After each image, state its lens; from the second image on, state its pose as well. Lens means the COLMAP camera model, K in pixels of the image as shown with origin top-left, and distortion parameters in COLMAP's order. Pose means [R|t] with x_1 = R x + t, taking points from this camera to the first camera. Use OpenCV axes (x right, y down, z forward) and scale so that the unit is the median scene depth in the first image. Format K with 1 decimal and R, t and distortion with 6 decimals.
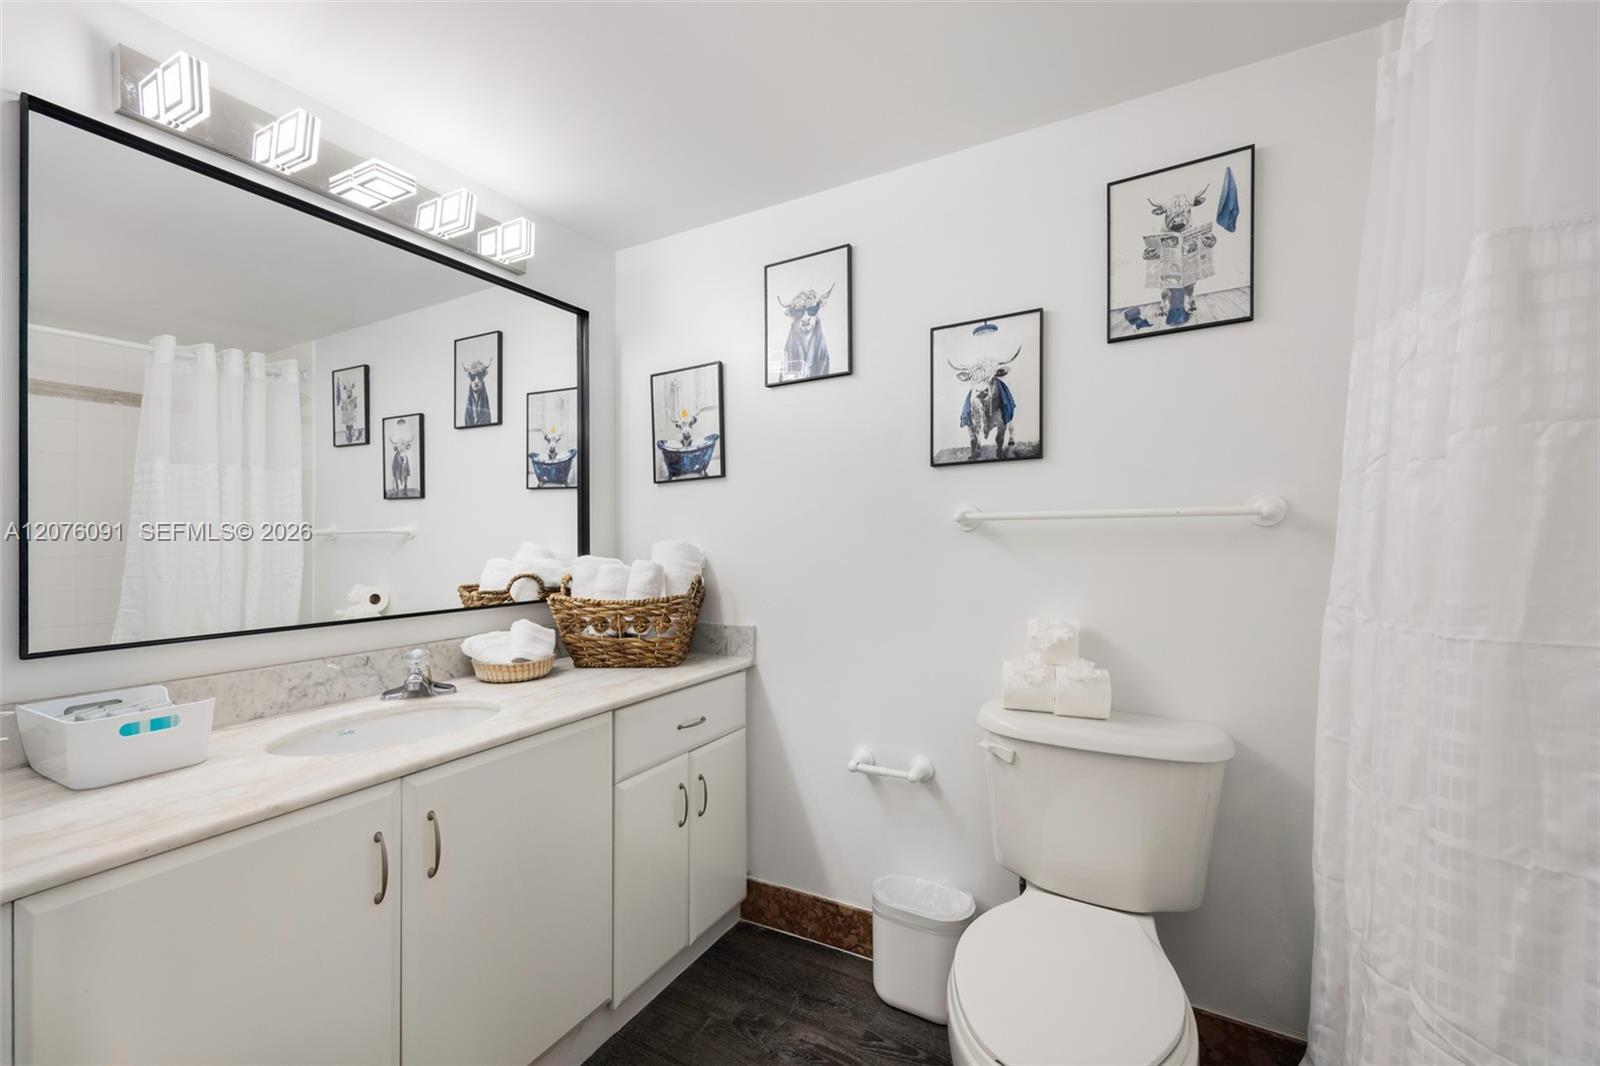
lens RADIAL K [[646.3, 0, 791.8], [0, 646.3, 542.5], [0, 0, 1]] dist [0.000470, -0.000110]
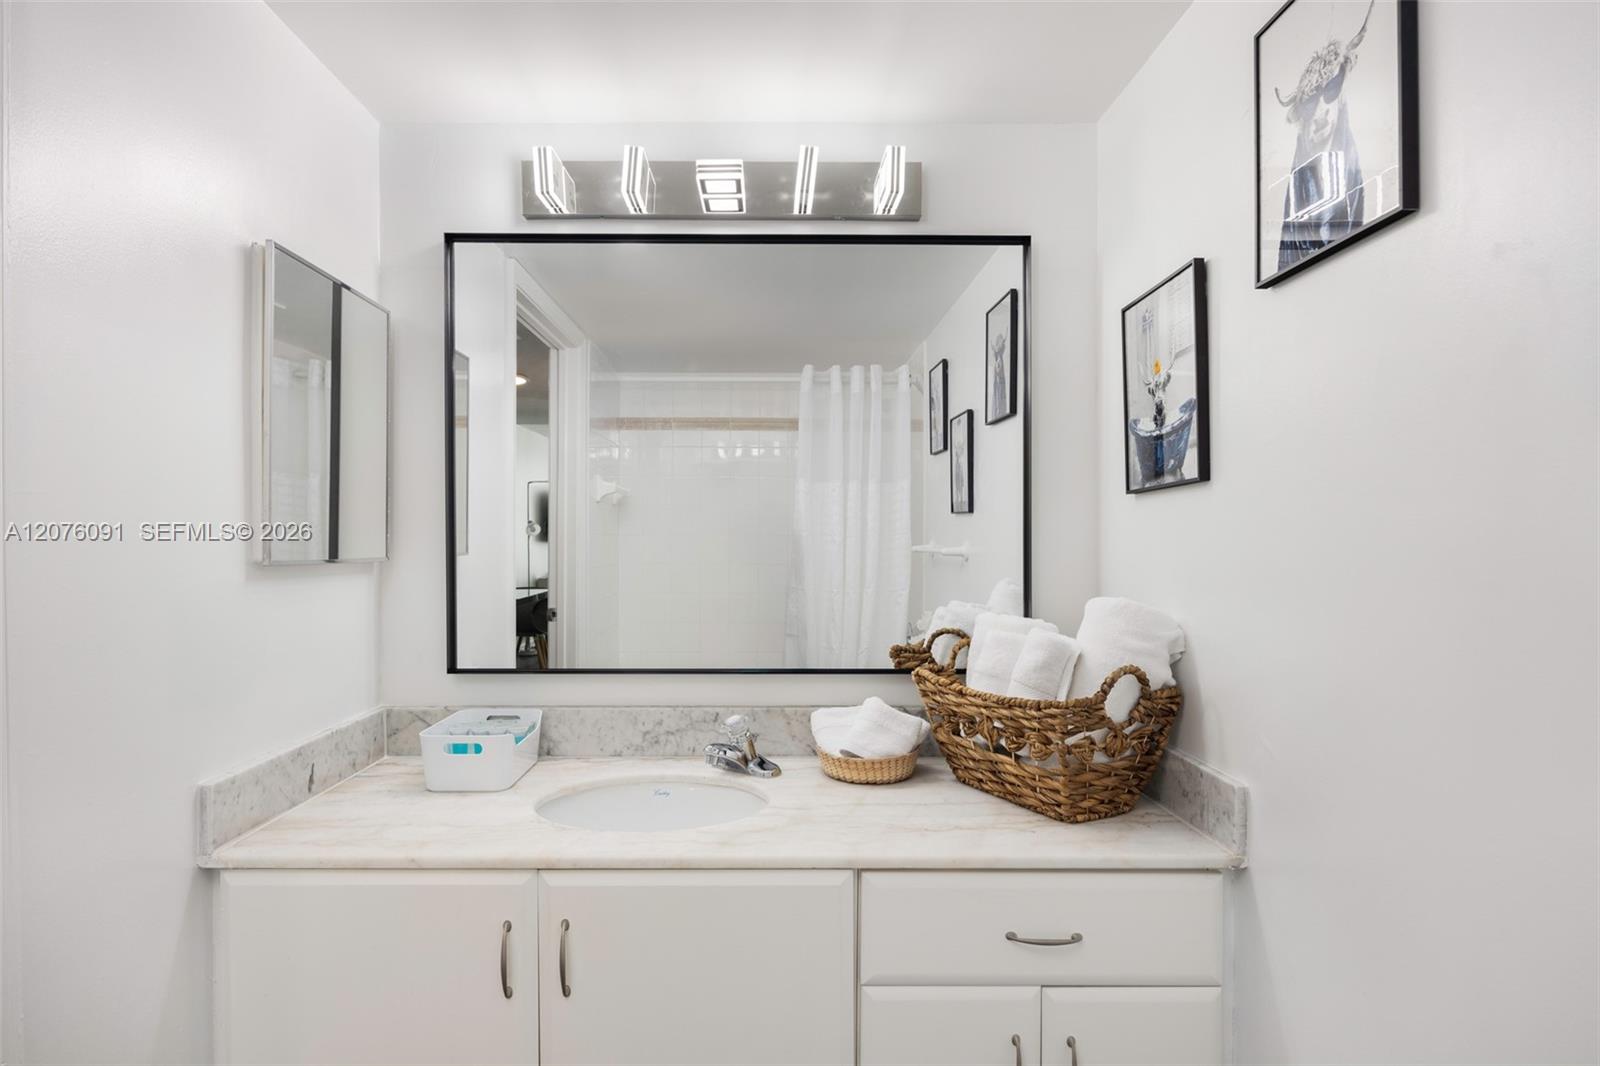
lens RADIAL K [[832.7, 0, 800.0], [0, 832.7, 533.0], [0, 0, 1]] dist [-0.005680, -0.000945]
pose [[0.500838, 0.007379, -0.865510, 0.337432], [-0.010503, 0.999942, 0.002448, -0.064537], [0.865477, 0.007864, 0.500886, 0.432501]]
